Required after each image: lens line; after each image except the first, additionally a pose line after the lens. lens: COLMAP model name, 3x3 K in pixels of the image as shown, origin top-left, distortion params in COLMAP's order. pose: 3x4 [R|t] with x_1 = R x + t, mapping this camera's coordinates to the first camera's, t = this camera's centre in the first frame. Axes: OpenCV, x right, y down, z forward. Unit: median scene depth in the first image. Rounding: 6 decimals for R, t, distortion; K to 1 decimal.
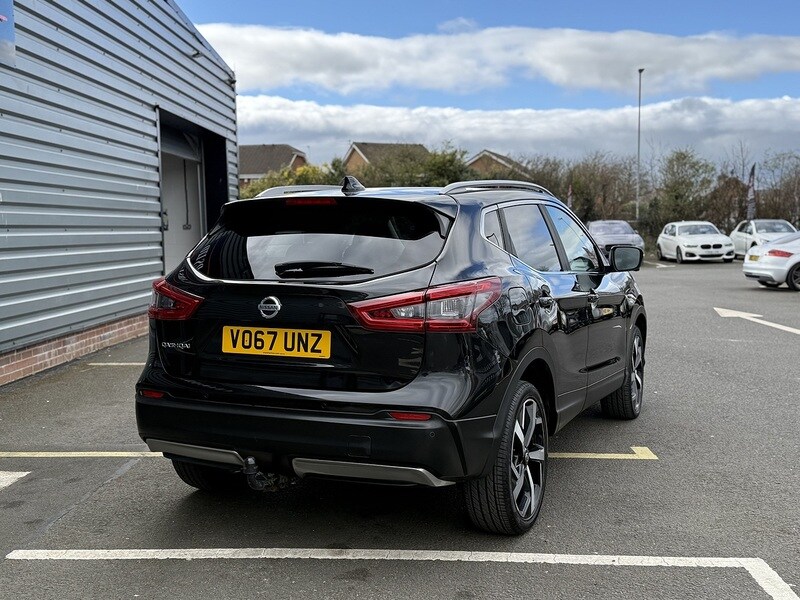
lens RADIAL K [[905.5, 0, 394.2], [0, 905.5, 307.6], [0, 0, 1]] dist [0.086178, 0.000000]
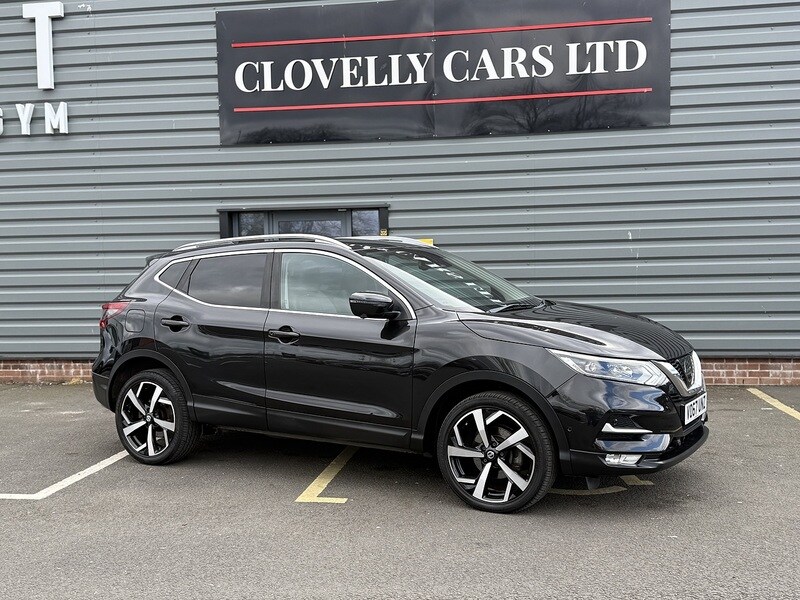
lens RADIAL K [[905.5, 0, 385.1], [0, 905.5, 310.7], [0, 0, 1]] dist [0.086178, 0.000000]
pose [[-0.115450, 0.061695, -0.991395, 1.641068], [-0.065348, 0.995435, 0.069557, -0.157819], [0.991161, 0.072816, -0.110892, 1.554850]]
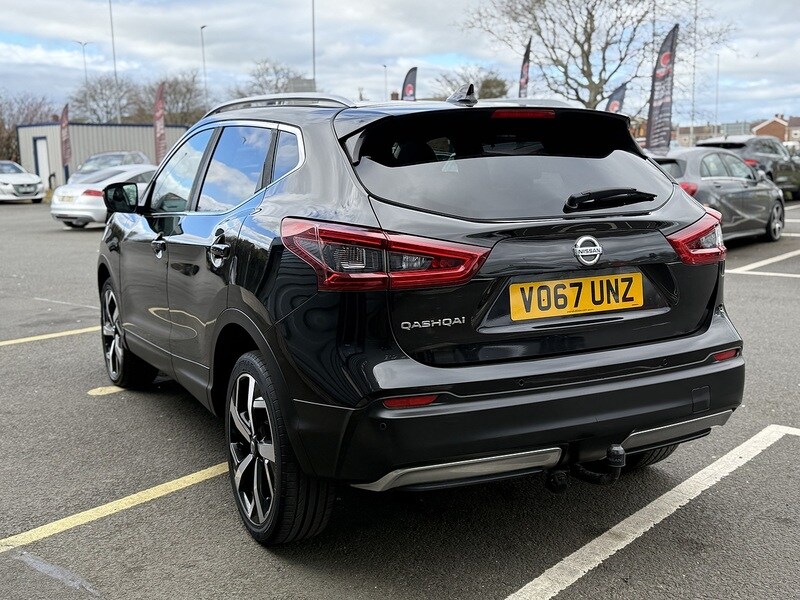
lens RADIAL K [[905.5, 0, 400.1], [0, 905.5, 305.8], [0, 0, 1]] dist [0.086178, 0.000000]
pose [[0.617815, -0.128589, 0.775738, -0.749640], [0.083099, 0.991691, 0.098204, -0.038240], [-0.781921, 0.003791, 0.623367, 0.580116]]
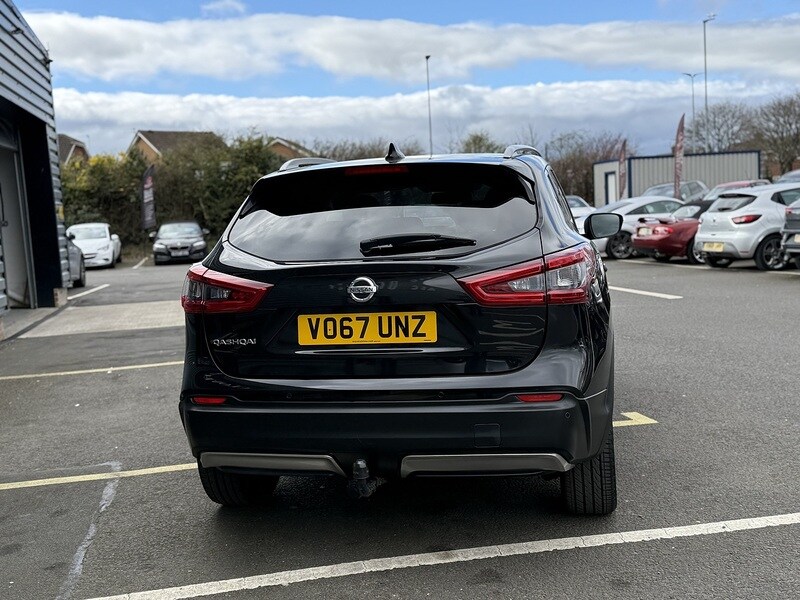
lens RADIAL K [[905.5, 0, 394.0], [0, 905.5, 308.8], [0, 0, 1]] dist [0.086178, 0.000000]
pose [[0.971143, -0.067442, 0.228763, -0.278482], [0.064250, 0.997705, 0.021381, 0.001339], [-0.229680, -0.006066, 0.973247, 0.120714]]
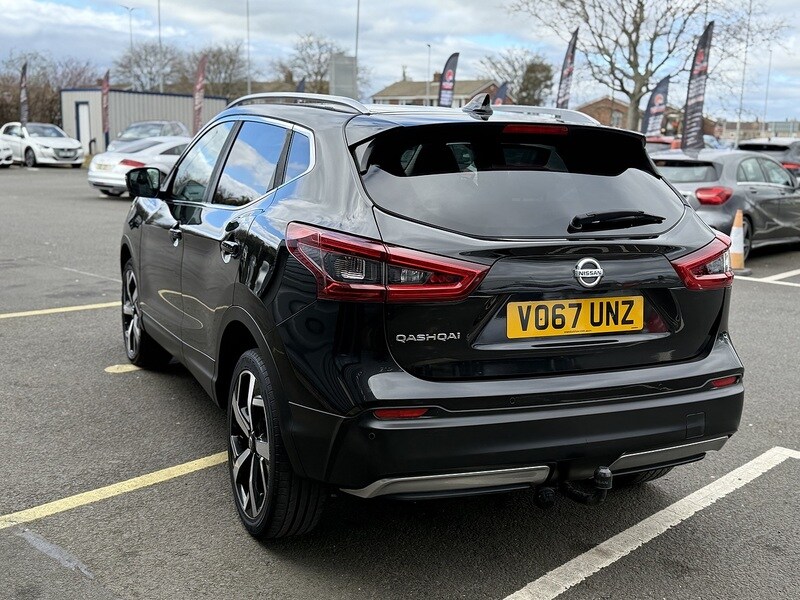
lens RADIAL K [[905.5, 0, 396.0], [0, 905.5, 316.7], [0, 0, 1]] dist [0.086178, 0.000000]
pose [[0.653946, -0.116676, 0.747490, -0.737512], [0.029454, 0.991213, 0.128951, -0.060389], [-0.755967, -0.062310, 0.651637, 0.556903]]
